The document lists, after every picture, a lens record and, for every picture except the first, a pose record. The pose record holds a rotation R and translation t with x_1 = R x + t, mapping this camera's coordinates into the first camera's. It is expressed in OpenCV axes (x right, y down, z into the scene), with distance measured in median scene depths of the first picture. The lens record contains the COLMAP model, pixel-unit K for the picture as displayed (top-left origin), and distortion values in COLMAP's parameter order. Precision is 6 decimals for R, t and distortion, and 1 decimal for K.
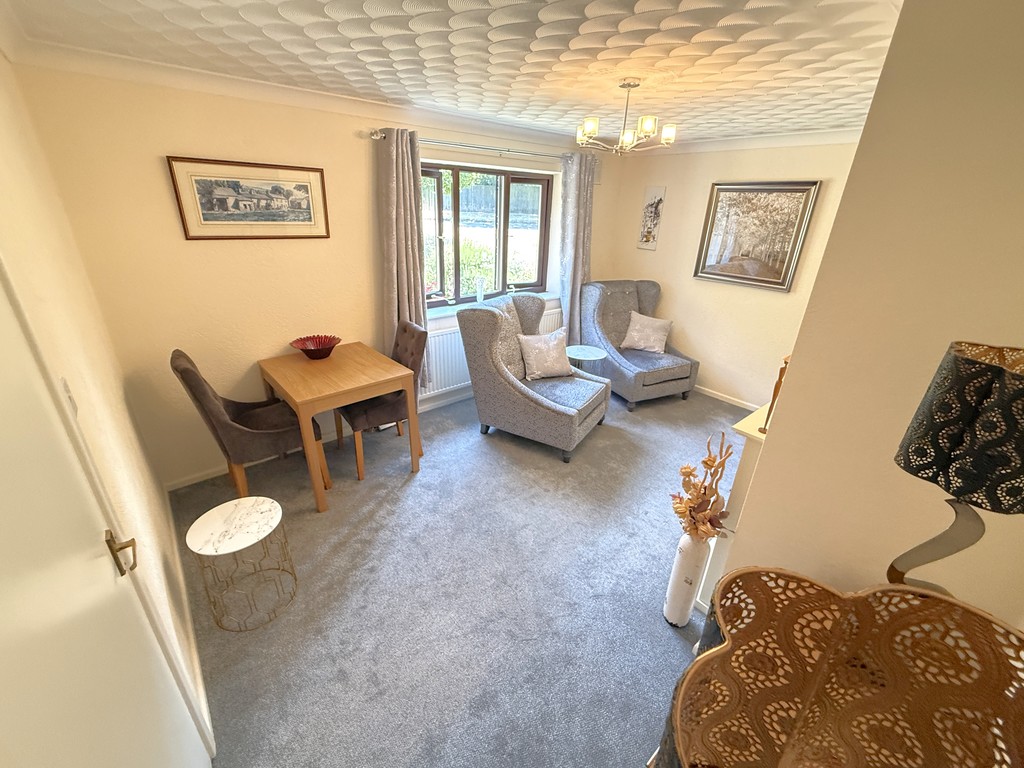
lens RADIAL K [[419.2, 0, 511.1], [0, 419.2, 383.3], [0, 0, 1]] dist [-0.003782, -0.000100]
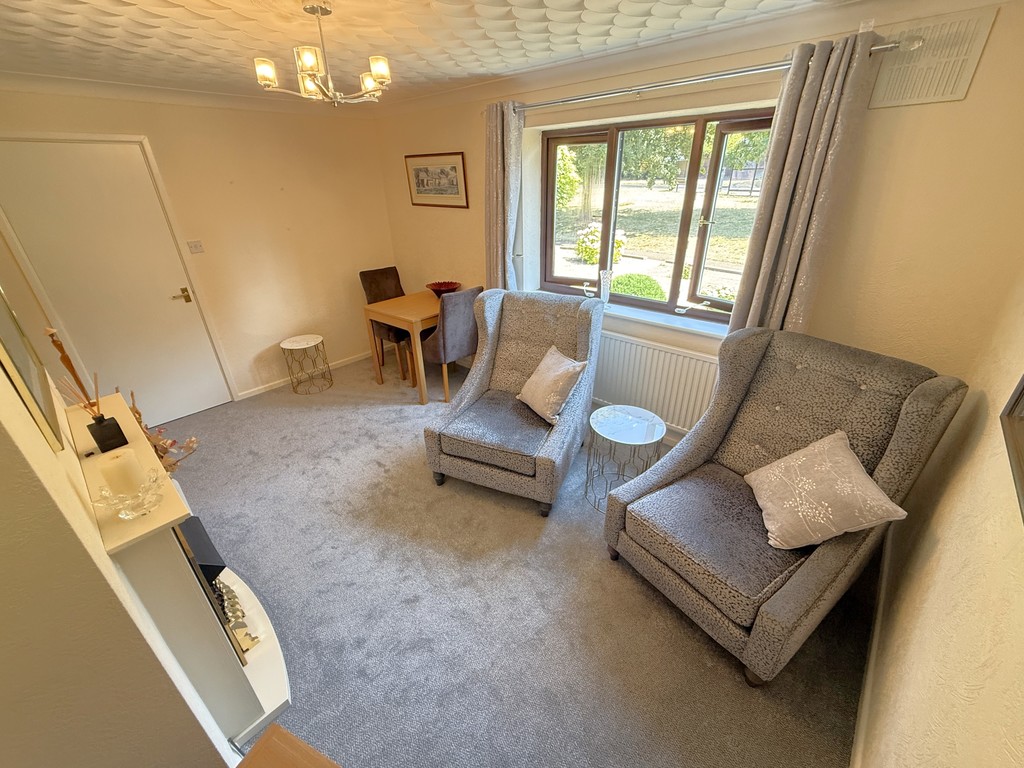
lens RADIAL K [[419.2, 0, 511.3], [0, 419.2, 386.2], [0, 0, 1]] dist [-0.003782, -0.000100]
pose [[0.125890, 0.406456, -0.904956, 0.999163], [-0.369858, 0.865675, 0.337361, -0.385500], [0.920520, 0.292234, 0.259311, 1.025598]]
